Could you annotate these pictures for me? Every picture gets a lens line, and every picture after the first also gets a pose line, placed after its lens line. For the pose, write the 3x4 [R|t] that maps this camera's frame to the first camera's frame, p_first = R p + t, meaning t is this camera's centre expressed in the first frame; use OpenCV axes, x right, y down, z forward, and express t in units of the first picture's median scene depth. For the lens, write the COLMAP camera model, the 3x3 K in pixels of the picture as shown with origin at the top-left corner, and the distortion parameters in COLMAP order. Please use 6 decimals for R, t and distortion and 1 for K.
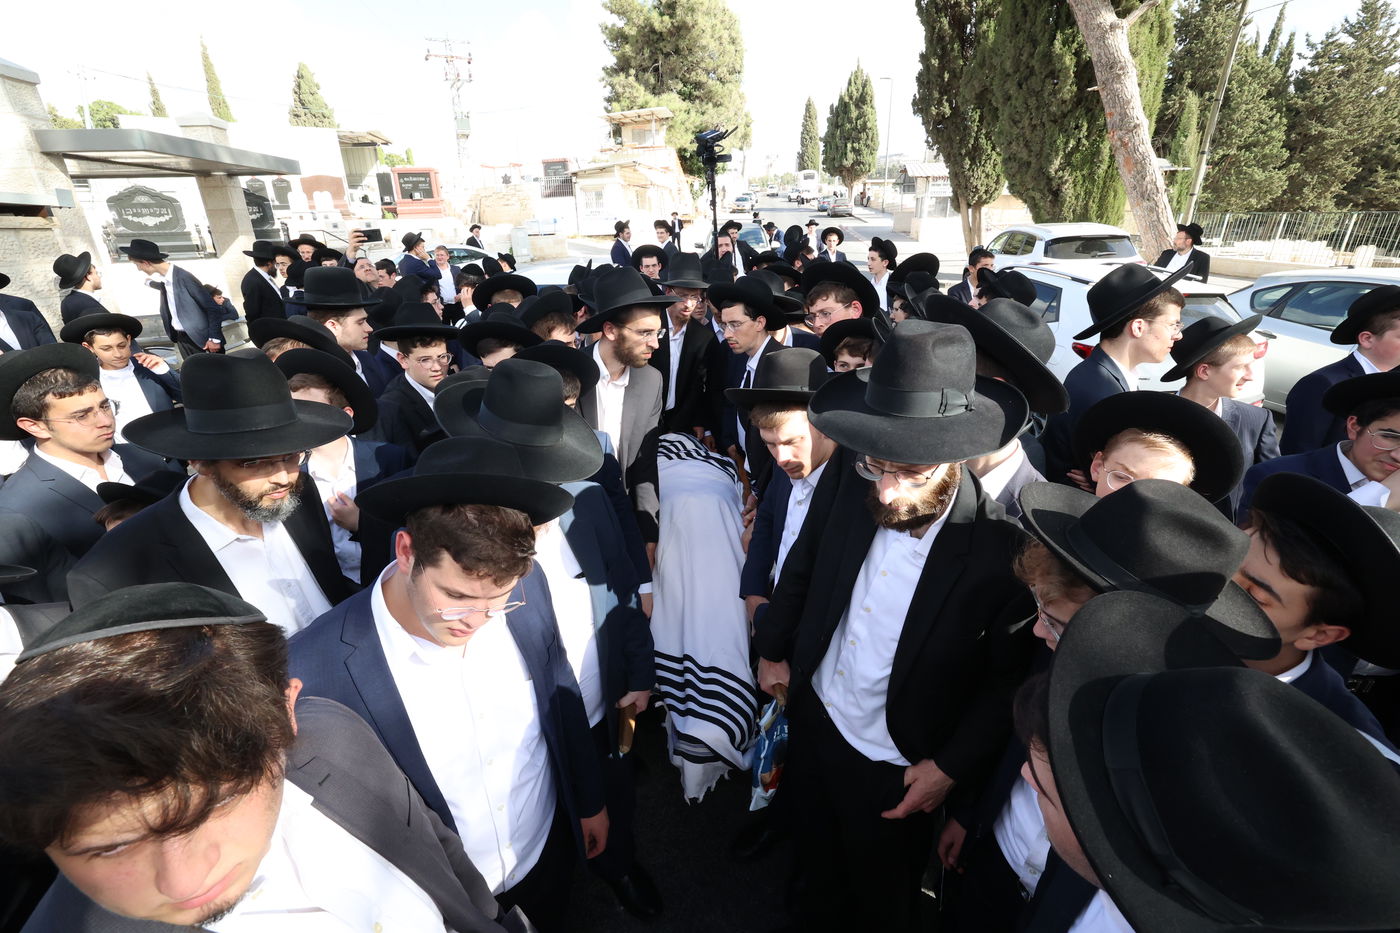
lens RADIAL K [[735.3, 0, 700.0], [0, 735.3, 466.5], [0, 0, 1]] dist [0.000111, 0.030134]
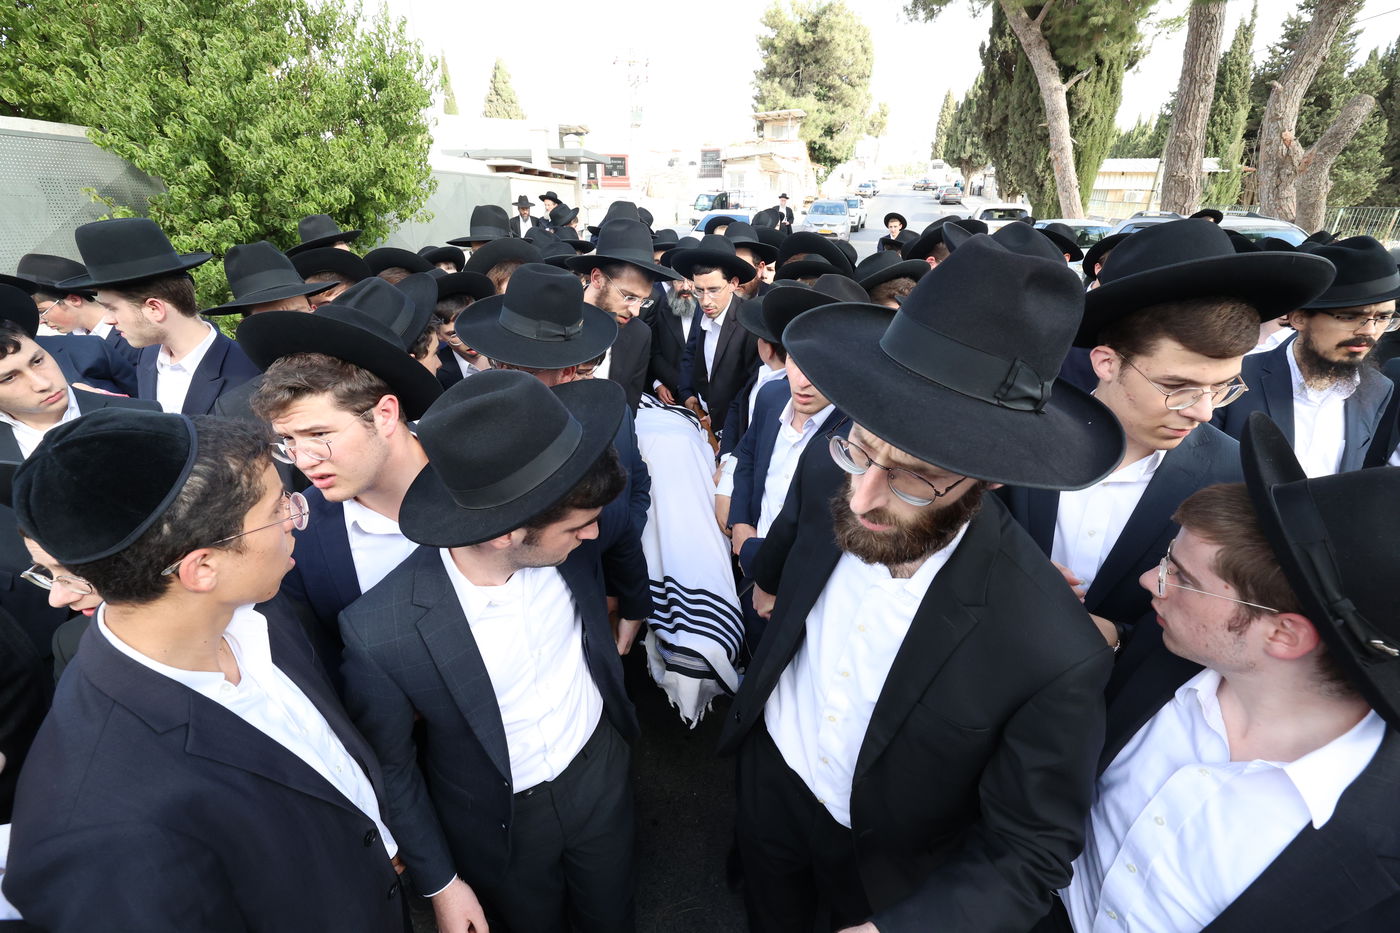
lens RADIAL K [[735.3, 0, 700.0], [0, 735.3, 466.5], [0, 0, 1]] dist [0.000111, 0.030134]
pose [[0.983958, 0.094205, -0.151499, 0.028575], [-0.091152, 0.995471, 0.026986, 0.089836], [0.153355, -0.012743, 0.988089, -0.244819]]
